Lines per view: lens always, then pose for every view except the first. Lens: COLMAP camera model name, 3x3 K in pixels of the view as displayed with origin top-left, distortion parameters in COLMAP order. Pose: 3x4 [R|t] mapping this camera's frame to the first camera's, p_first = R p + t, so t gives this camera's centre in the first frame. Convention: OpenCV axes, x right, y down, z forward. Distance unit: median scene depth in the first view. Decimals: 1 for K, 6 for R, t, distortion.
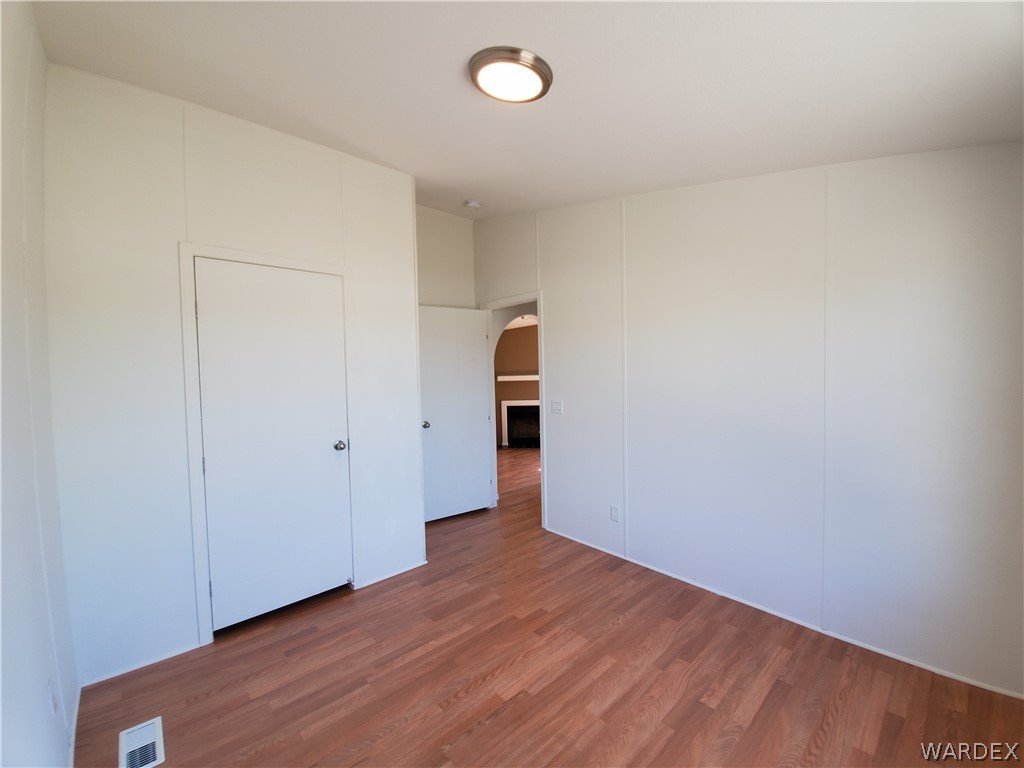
lens RADIAL K [[402.8, 0, 516.9], [0, 402.8, 383.5], [0, 0, 1]] dist [-0.000285, -0.012665]
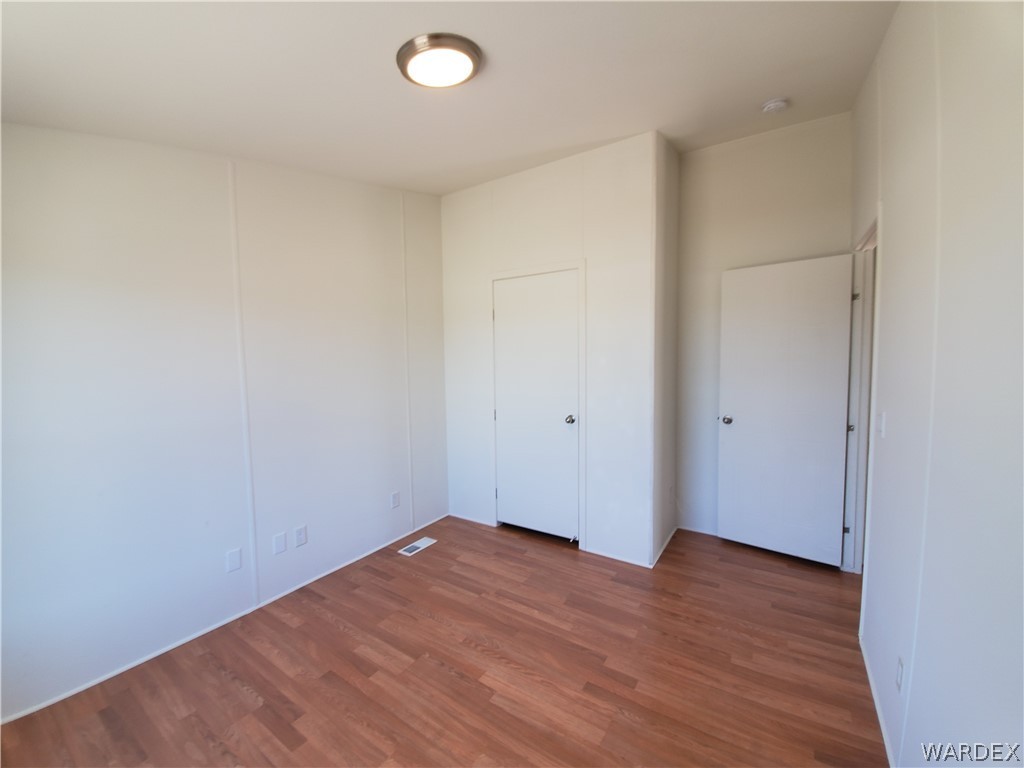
lens RADIAL K [[402.8, 0, 516.9], [0, 402.8, 383.5], [0, 0, 1]] dist [-0.000285, -0.012665]
pose [[0.253777, 0.077006, -0.964193, 0.782137], [-0.022775, 0.997025, 0.073634, -0.036032], [0.966995, 0.003272, 0.254776, 0.700487]]
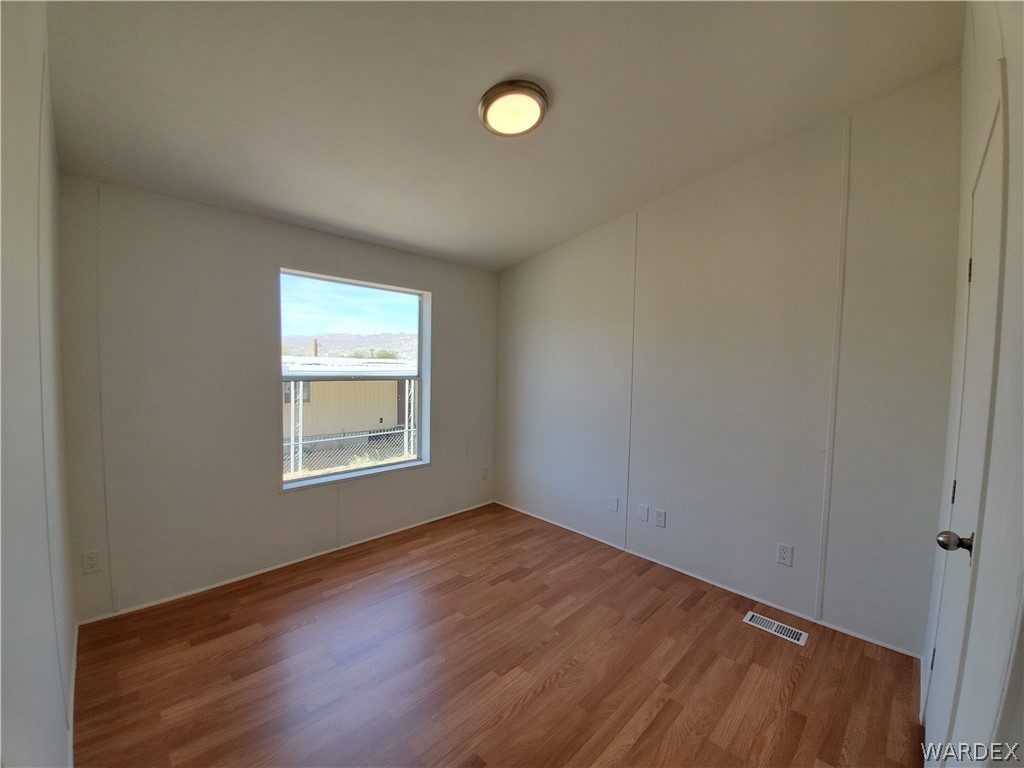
lens RADIAL K [[402.8, 0, 516.9], [0, 402.8, 383.5], [0, 0, 1]] dist [-0.000285, -0.012665]
pose [[-0.998437, -0.002380, -0.055847, 0.030849], [-0.007364, 0.995986, 0.089205, -0.045397], [0.055410, 0.089476, -0.994446, 1.683085]]
